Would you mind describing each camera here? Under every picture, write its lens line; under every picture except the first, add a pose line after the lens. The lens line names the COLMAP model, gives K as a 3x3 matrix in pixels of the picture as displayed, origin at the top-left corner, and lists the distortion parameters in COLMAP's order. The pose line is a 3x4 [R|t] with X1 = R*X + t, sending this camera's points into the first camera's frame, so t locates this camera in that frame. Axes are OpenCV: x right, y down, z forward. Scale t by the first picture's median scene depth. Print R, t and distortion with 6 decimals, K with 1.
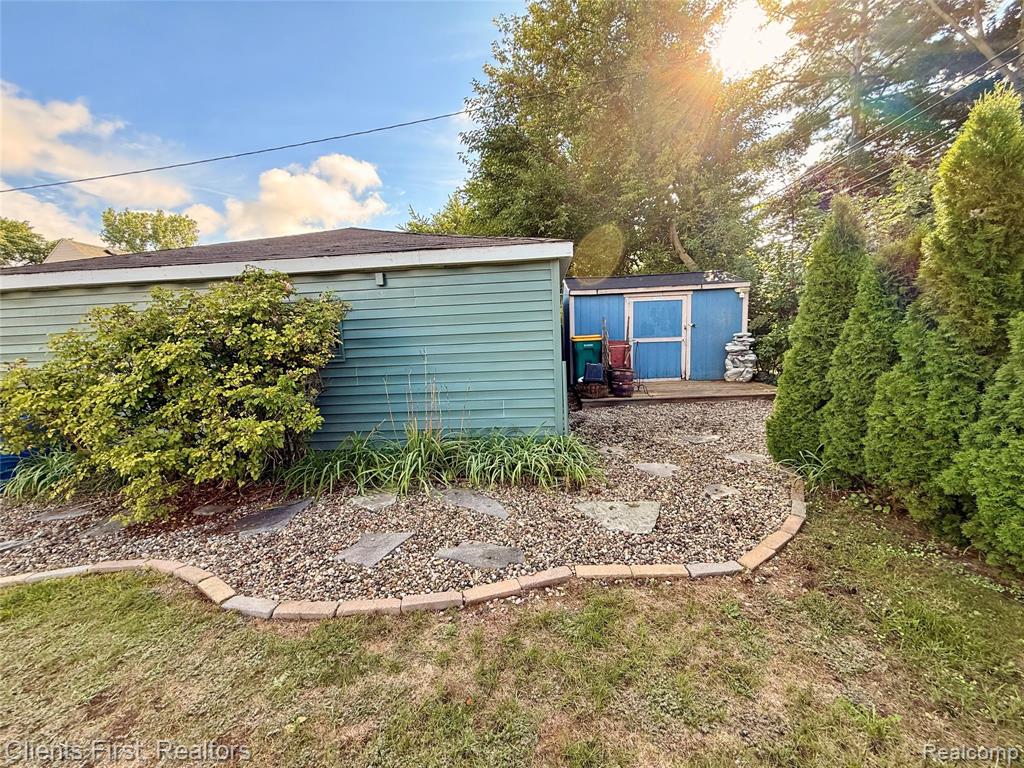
lens RADIAL K [[408.6, 0, 511.3], [0, 408.6, 384.0], [0, 0, 1]] dist [-0.001690, 0.000950]
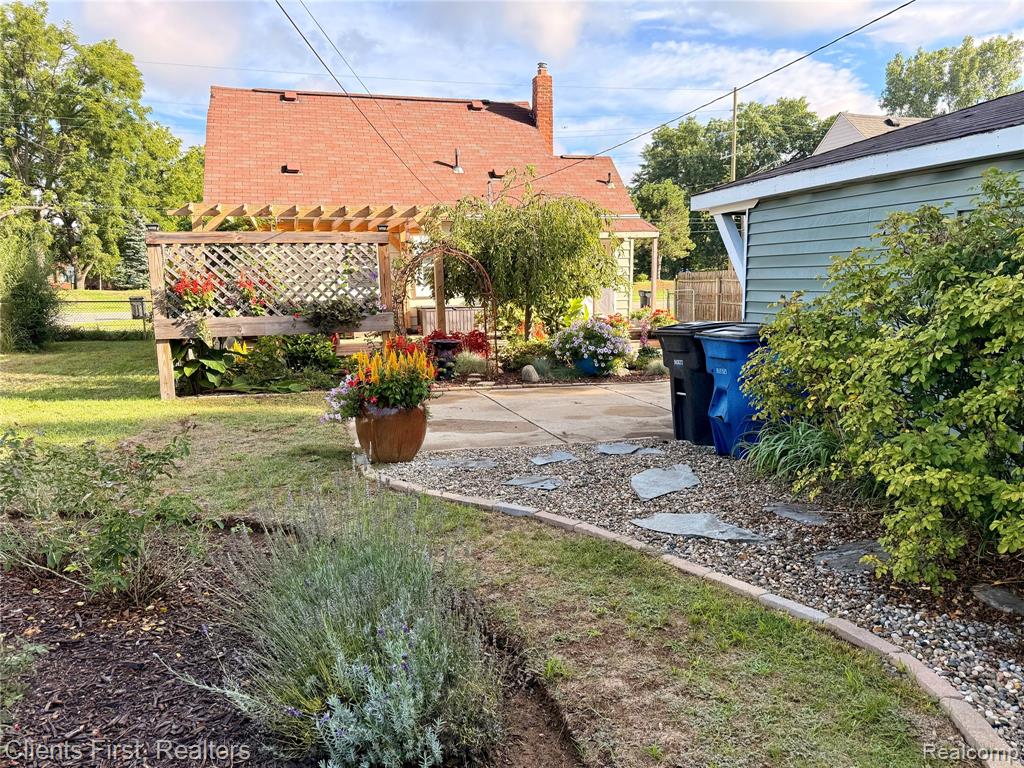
lens RADIAL K [[749.3, 0, 510.9], [0, 749.3, 385.8], [0, 0, 1]] dist [-0.042345, -0.003985]
pose [[0.361553, 0.162559, -0.918071, -0.173181], [-0.100562, 0.985738, 0.134937, -0.023550], [0.926912, 0.043536, 0.372744, 0.070662]]
